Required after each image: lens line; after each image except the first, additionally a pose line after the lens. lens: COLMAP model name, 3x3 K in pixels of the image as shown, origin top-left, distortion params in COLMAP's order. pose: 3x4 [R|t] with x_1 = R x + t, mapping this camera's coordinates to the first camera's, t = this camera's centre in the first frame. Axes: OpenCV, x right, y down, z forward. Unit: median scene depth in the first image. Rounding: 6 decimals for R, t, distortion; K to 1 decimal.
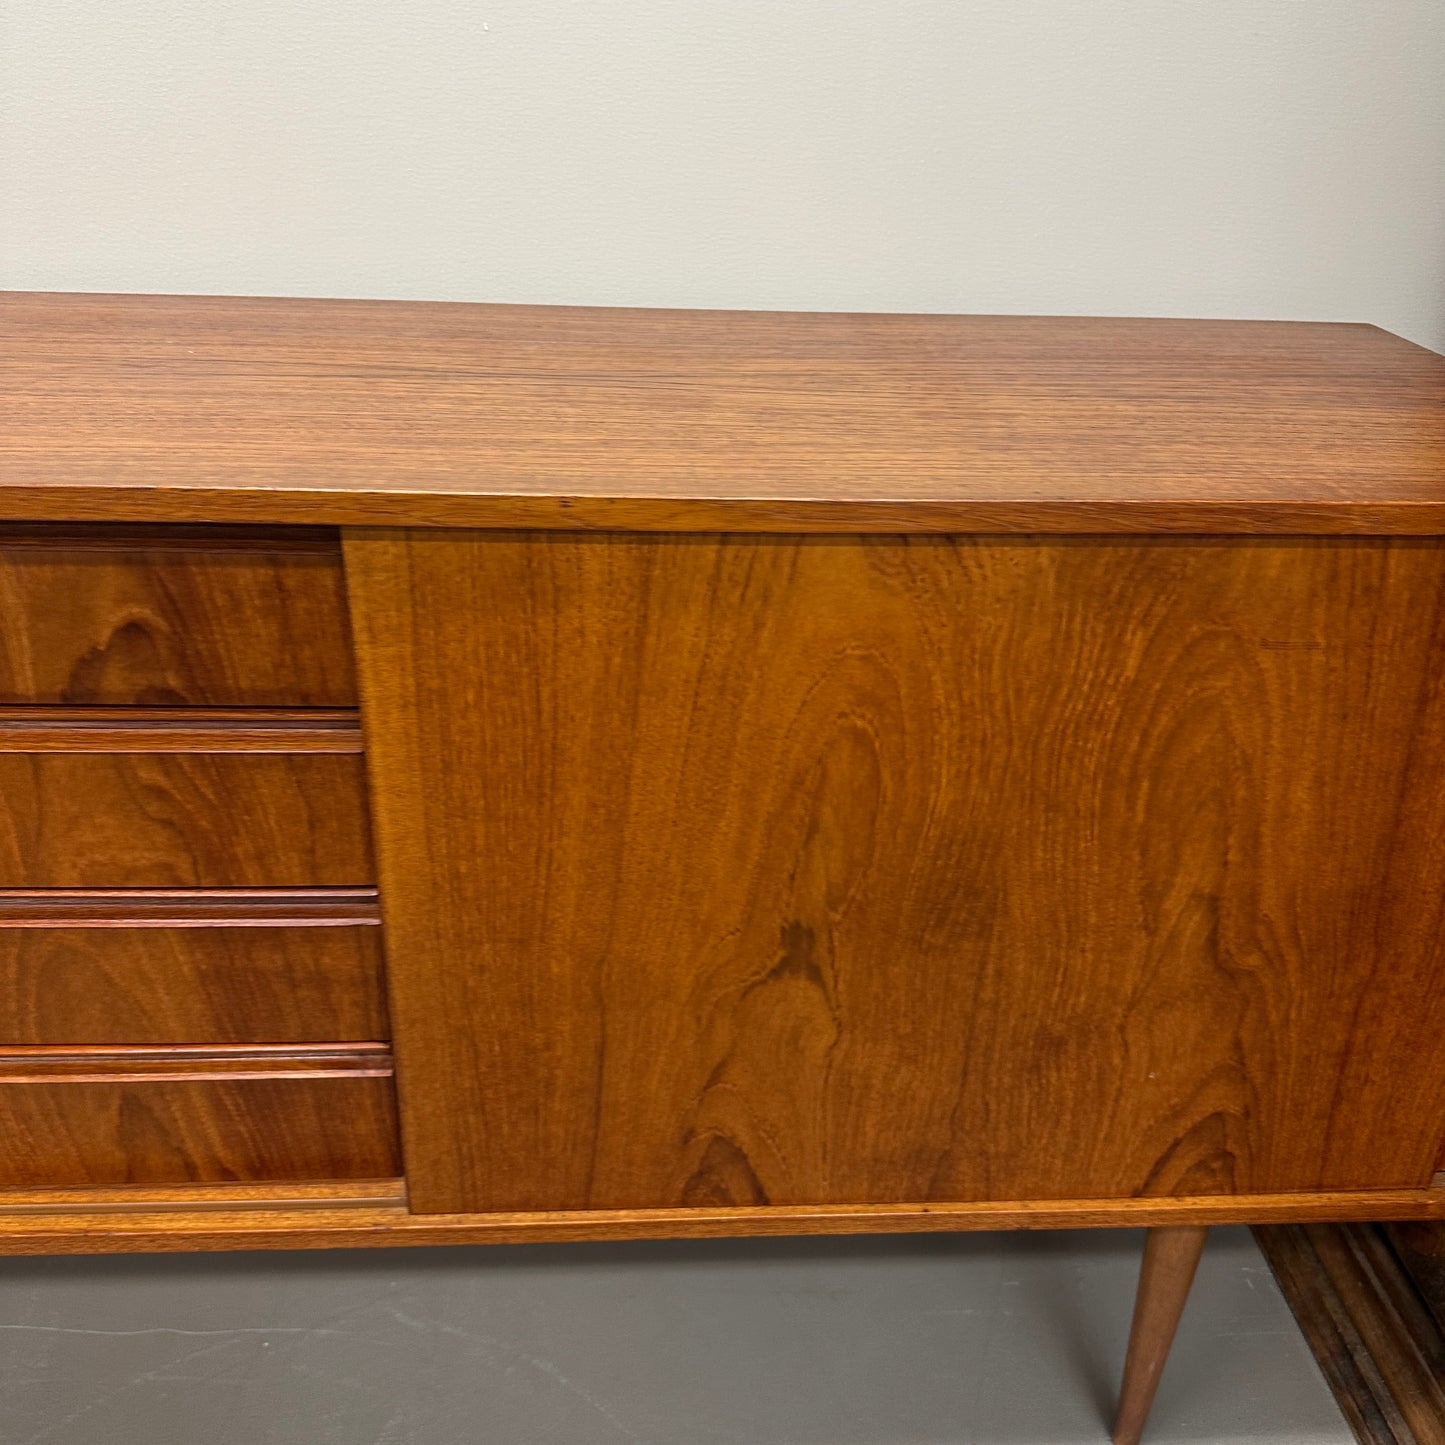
lens RADIAL K [[1362.7, 0, 722.8], [0, 1362.7, 714.8], [0, 0, 1]] dist [0.188576, -0.463536]
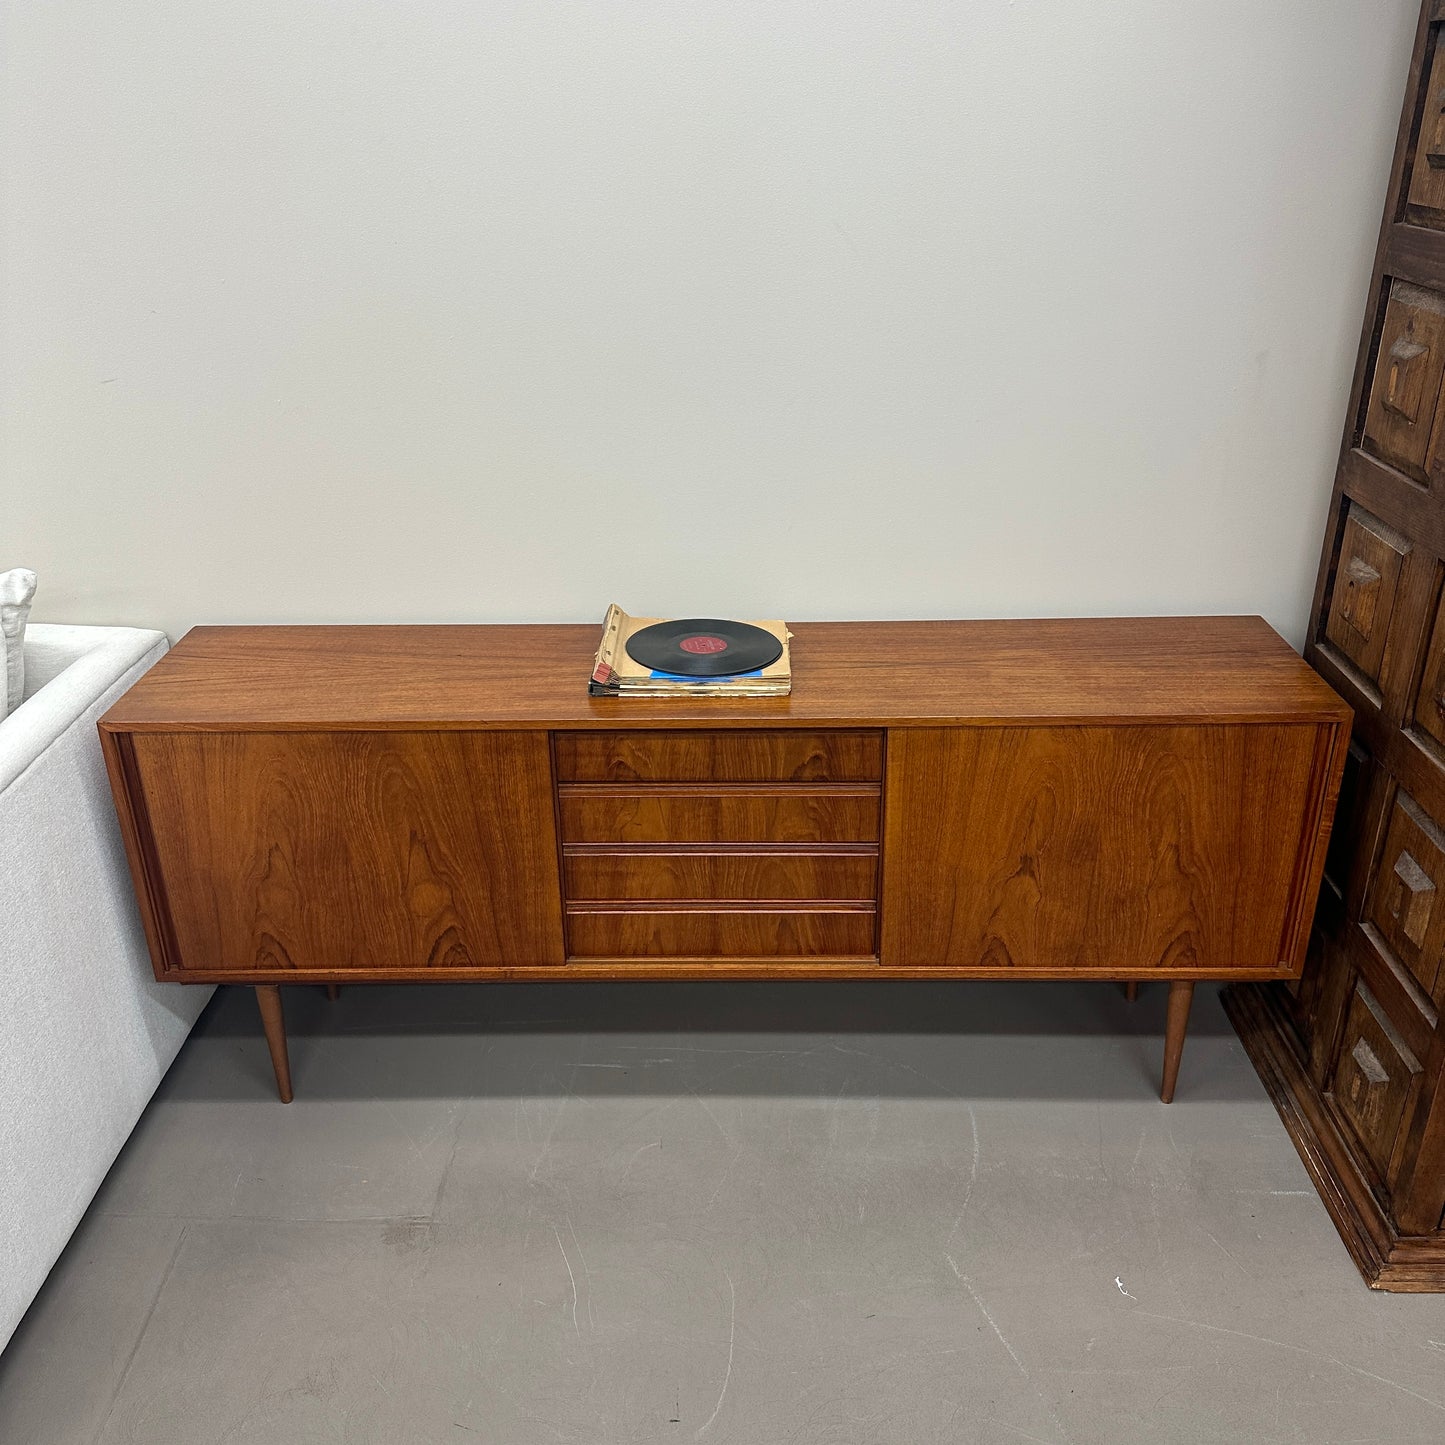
lens RADIAL K [[1343.3, 0, 703.6], [0, 1343.3, 734.9], [0, 0, 1]] dist [0.196925, -0.461415]
pose [[0.994390, -0.013454, -0.104913, -0.317244], [0.008587, 0.998872, -0.046706, 0.027192], [0.105423, 0.045543, 0.993384, -1.920211]]
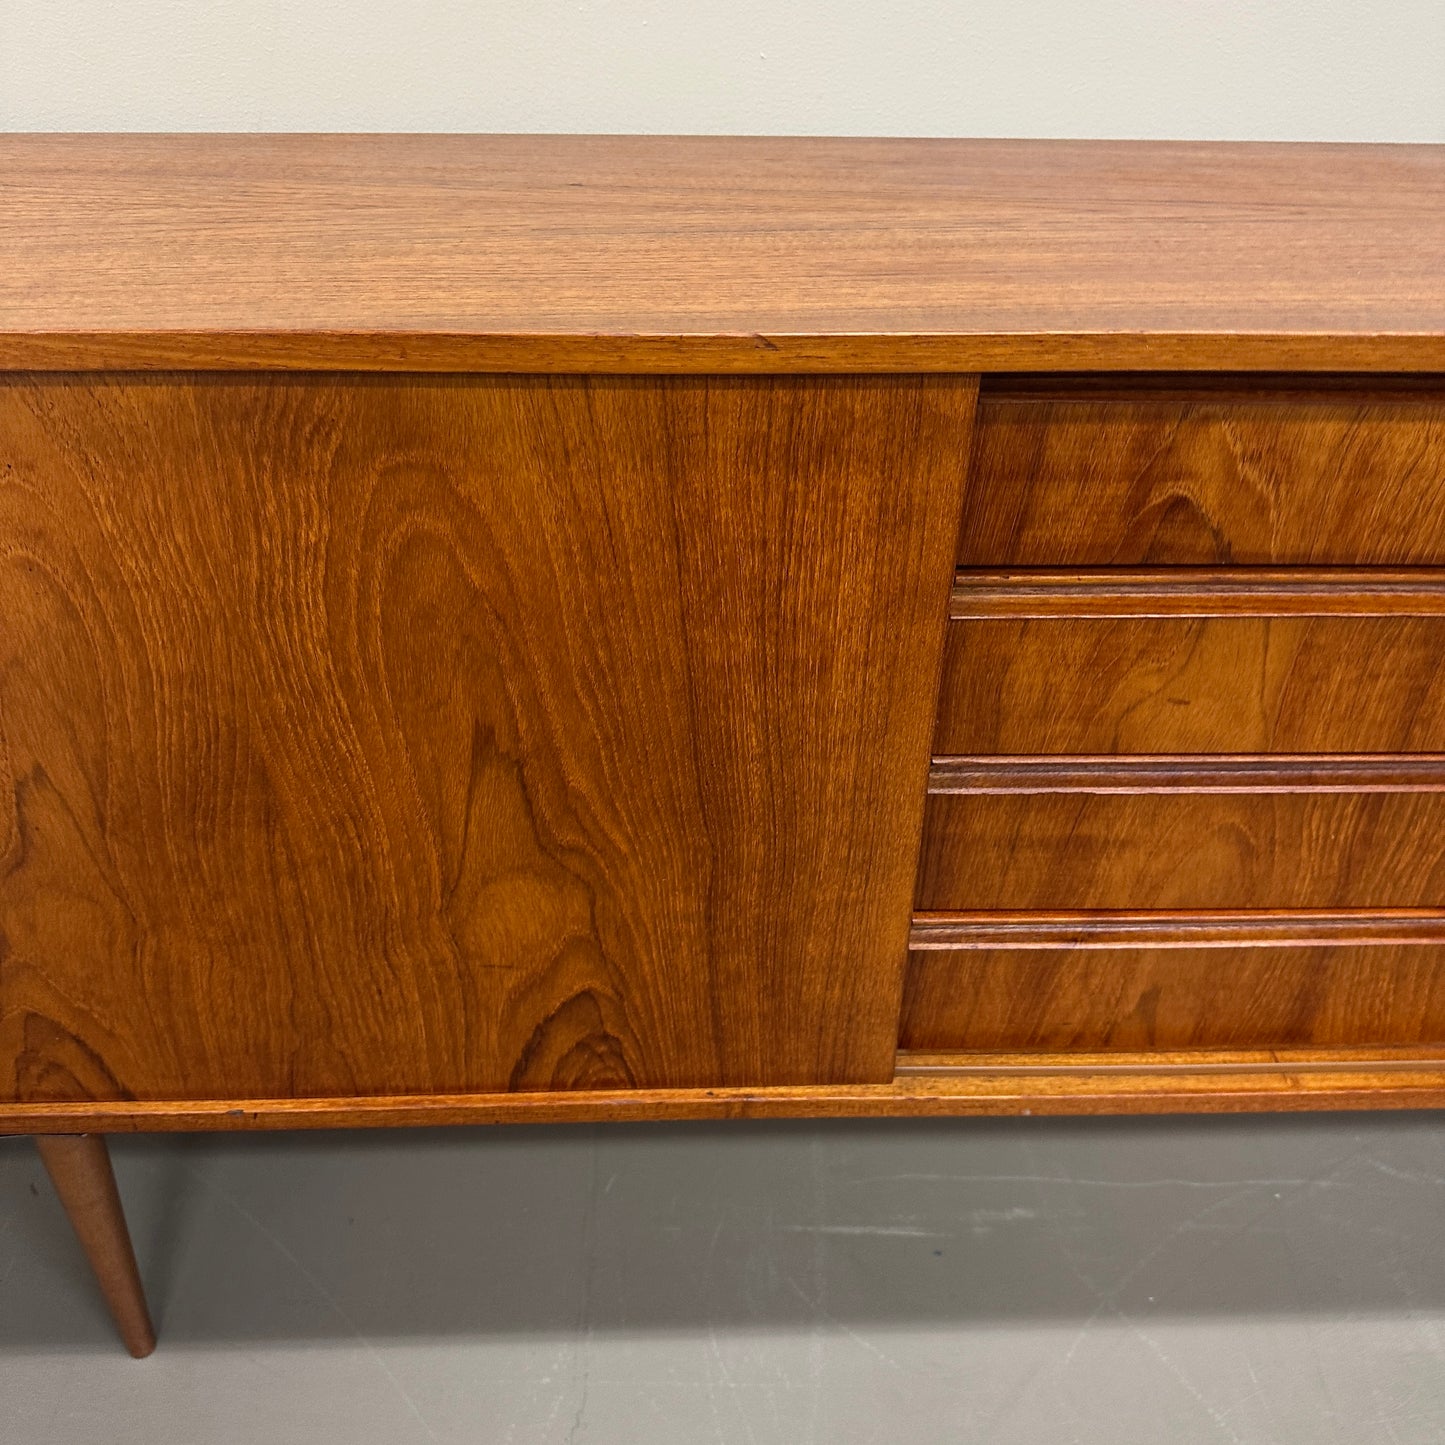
lens RADIAL K [[1366.6, 0, 708.2], [0, 1366.6, 727.6], [0, 0, 1]] dist [0.186078, -0.447648]
pose [[0.999328, -0.004499, -0.036367, -1.050928], [0.007816, 0.995767, 0.091576, 0.010367], [0.035801, -0.091799, 0.995134, -0.023389]]
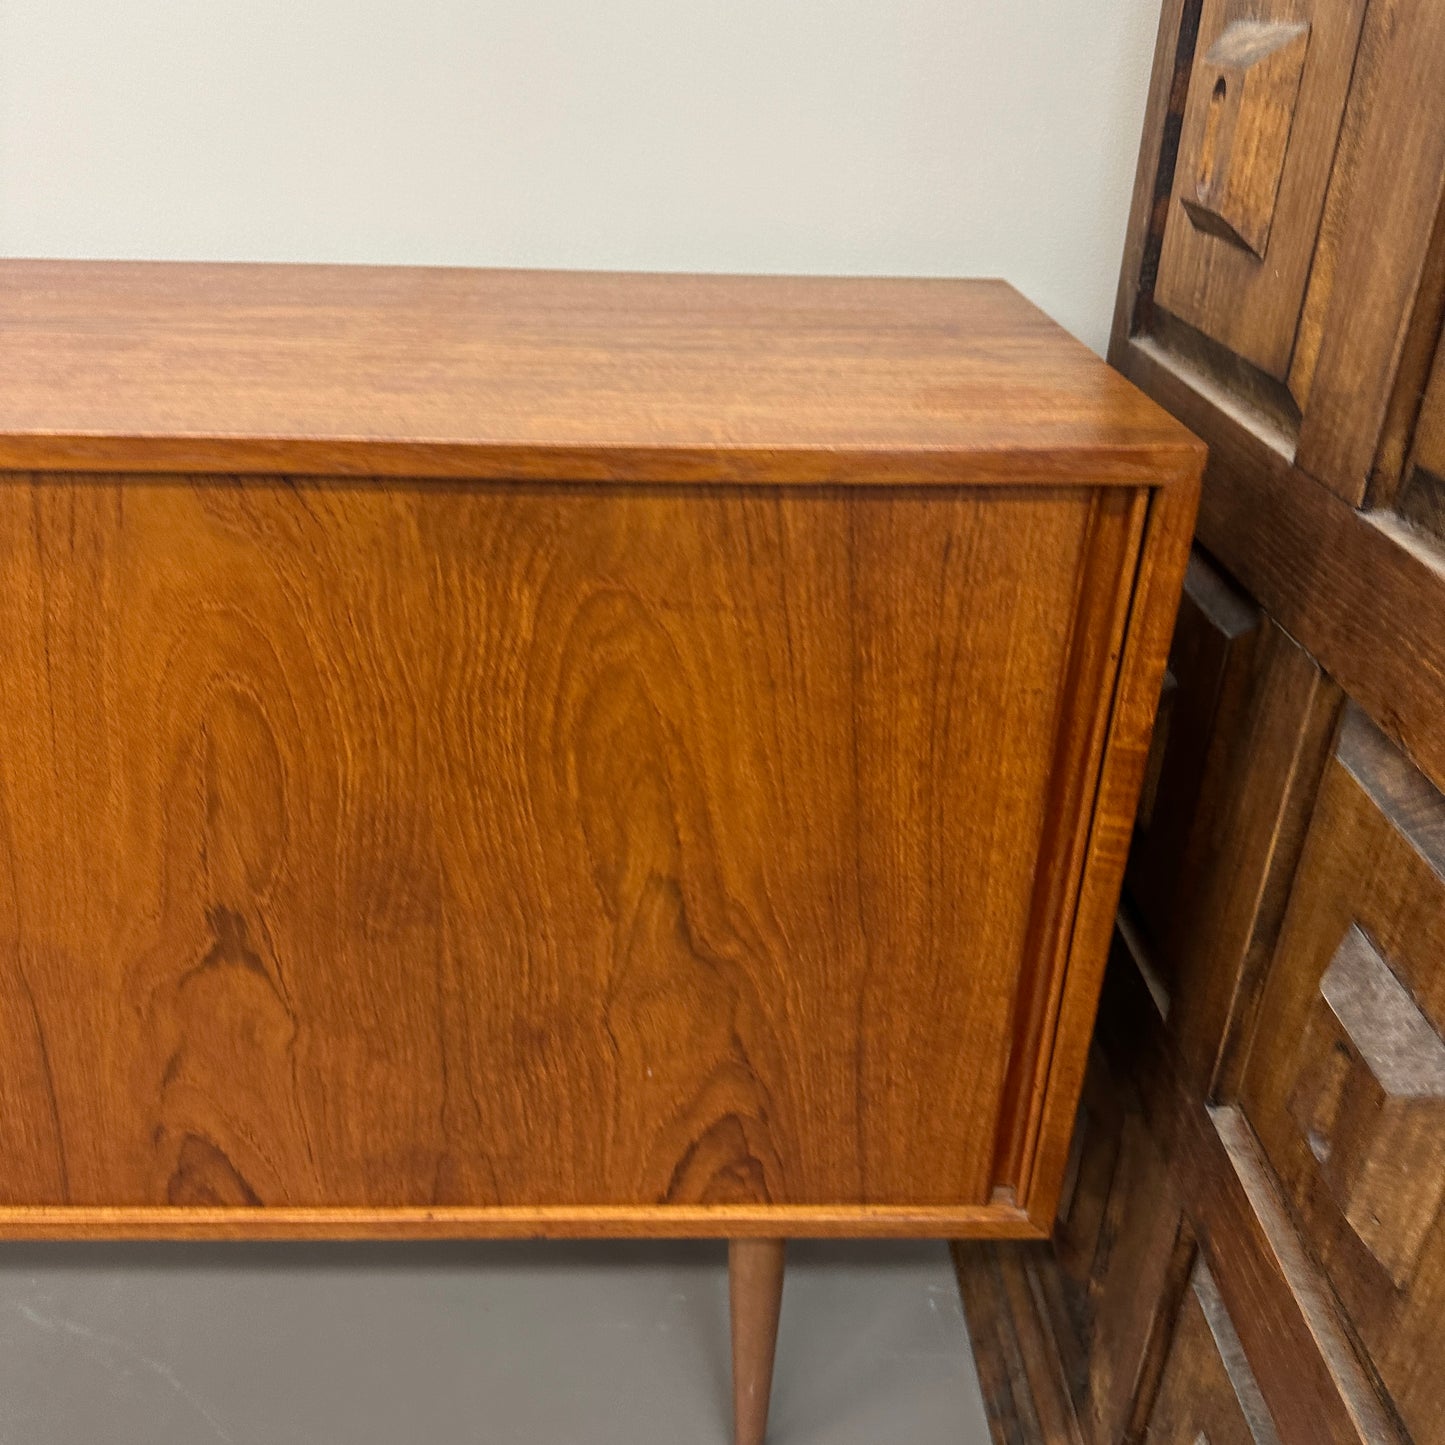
lens RADIAL K [[1342.8, 0, 722.5], [0, 1342.8, 722.5], [0, 0, 1]] dist [0.186620, -0.423704]
pose [[0.999368, 0.008729, -0.034445, 0.421764], [-0.008859, 0.999954, -0.003637, 0.028397], [0.034412, 0.003939, 0.999400, 0.090410]]
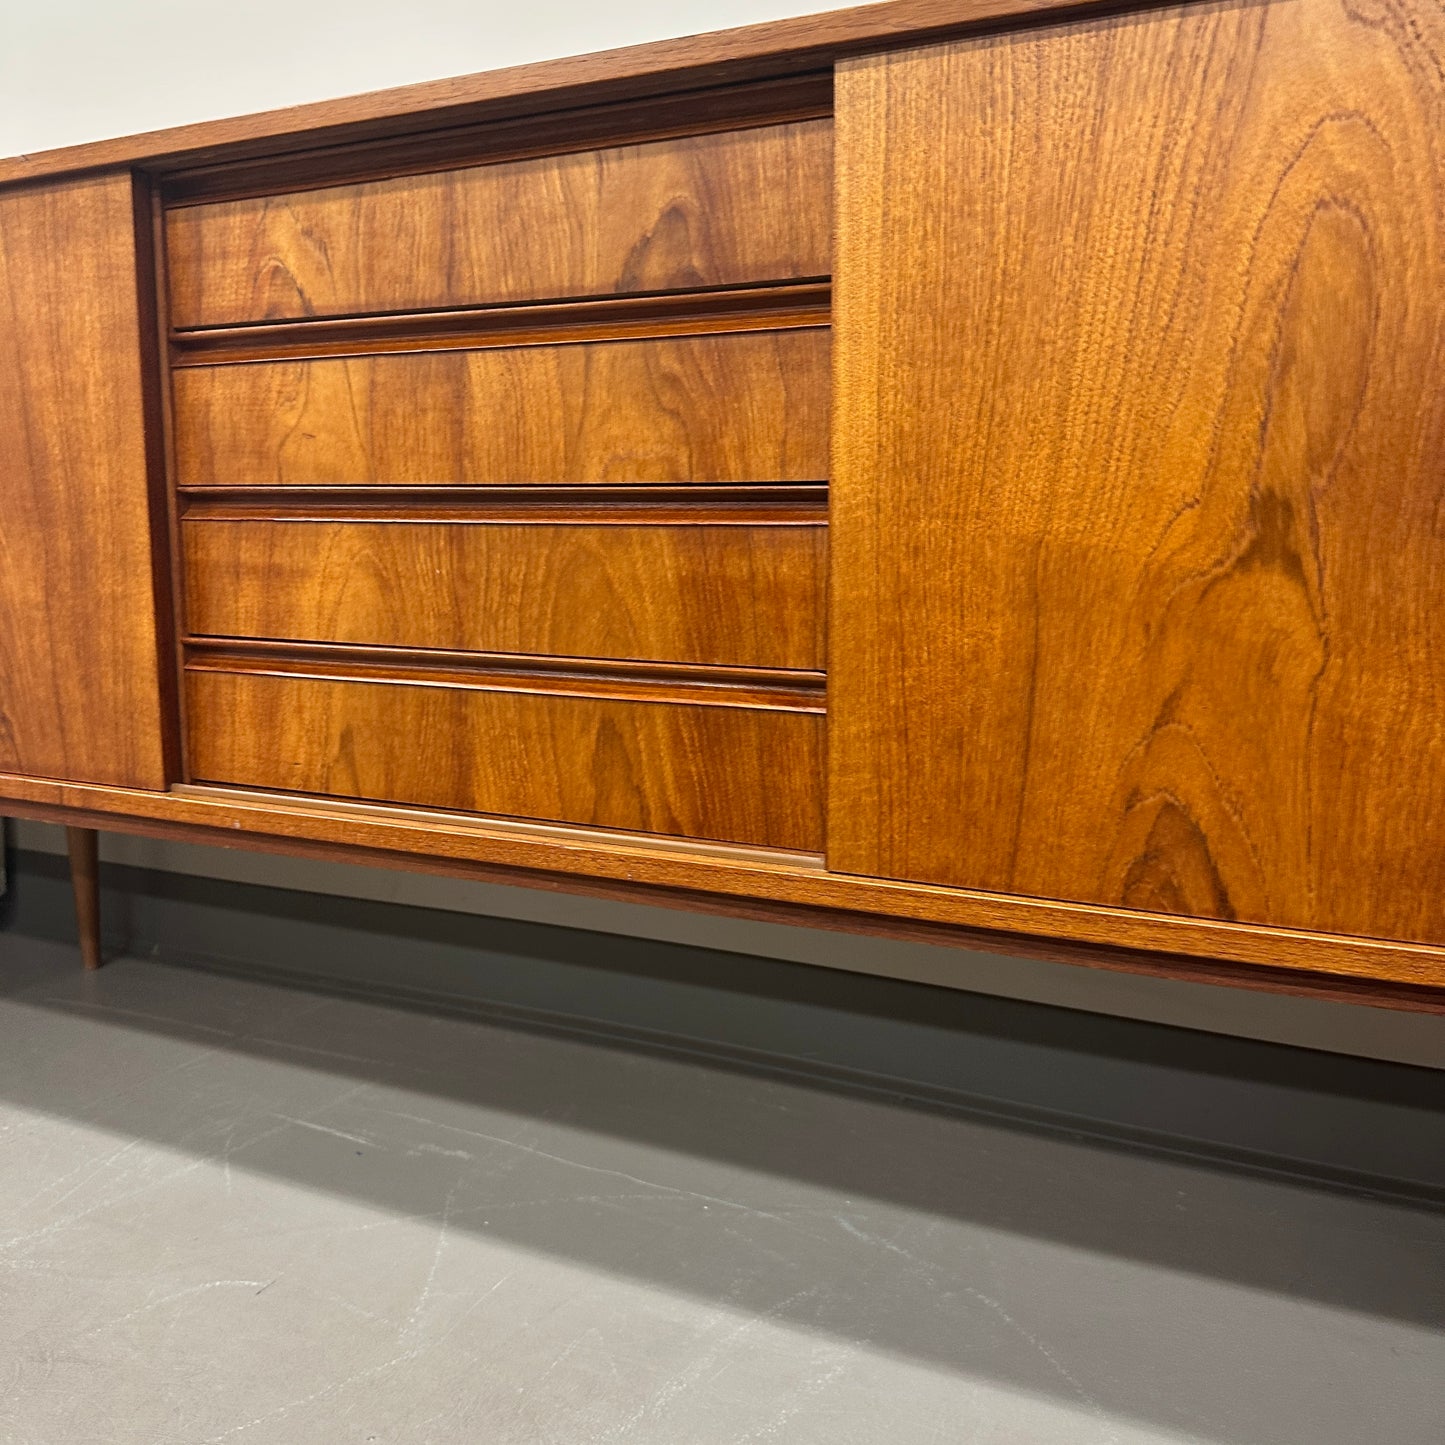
lens RADIAL K [[1341.6, 0, 711.3], [0, 1341.6, 714.7], [0, 0, 1]] dist [0.174265, -0.405024]
pose [[0.862790, 0.033686, -0.504438, 0.188947], [-0.209572, 0.931842, -0.296226, 0.610015], [0.460078, 0.361297, 0.811044, 0.192662]]
